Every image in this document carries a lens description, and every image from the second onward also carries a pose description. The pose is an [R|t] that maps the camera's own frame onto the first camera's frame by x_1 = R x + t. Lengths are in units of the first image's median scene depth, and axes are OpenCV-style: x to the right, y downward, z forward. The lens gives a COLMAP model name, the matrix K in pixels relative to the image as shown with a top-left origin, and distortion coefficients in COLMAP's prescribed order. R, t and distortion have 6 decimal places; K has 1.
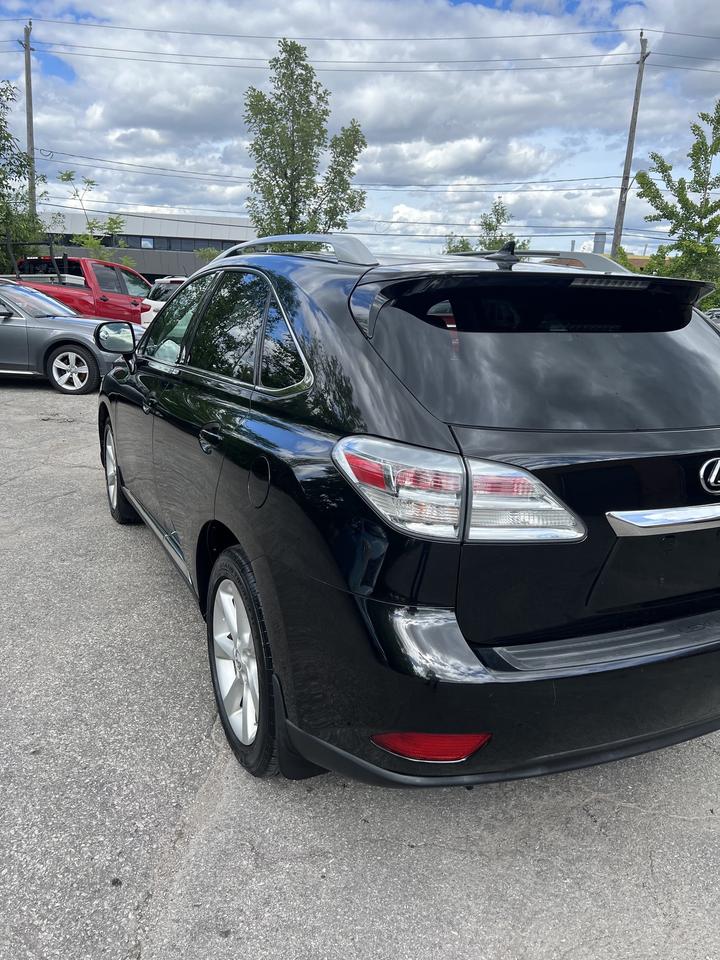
lens RADIAL K [[708.1, 0, 358.0], [0, 708.1, 480.5], [0, 0, 1]] dist [0.041824, -0.049713]
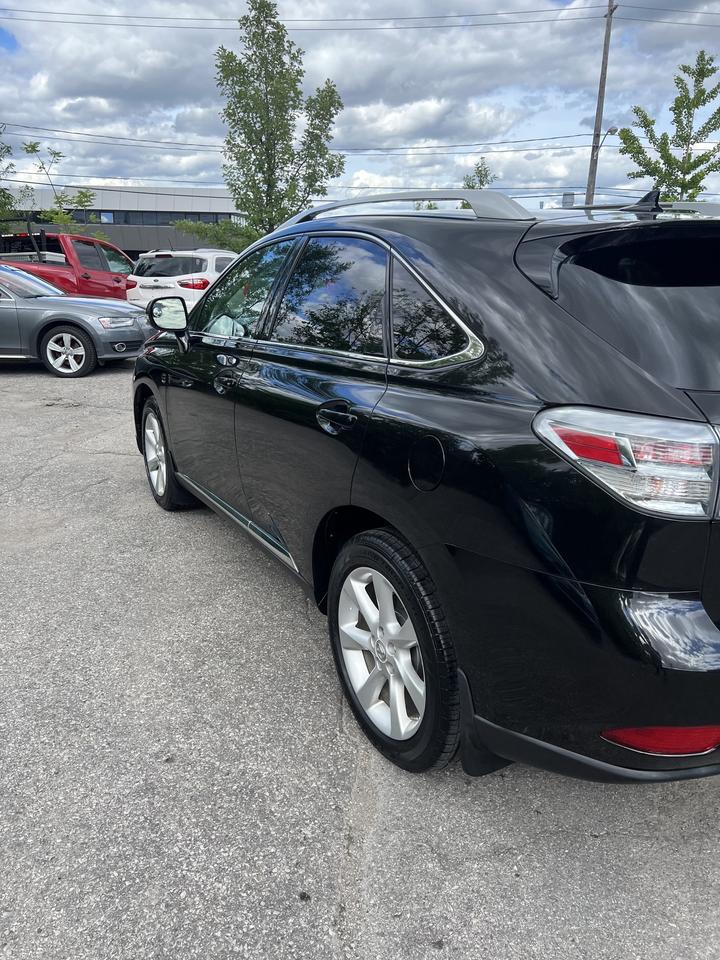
lens RADIAL K [[708.1, 0, 360.5], [0, 708.1, 485.2], [0, 0, 1]] dist [0.041824, -0.049713]
pose [[0.998114, -0.046536, 0.040044, -0.108497], [0.044666, 0.997925, 0.046378, -0.006173], [-0.042120, -0.044502, 0.998121, 0.034119]]
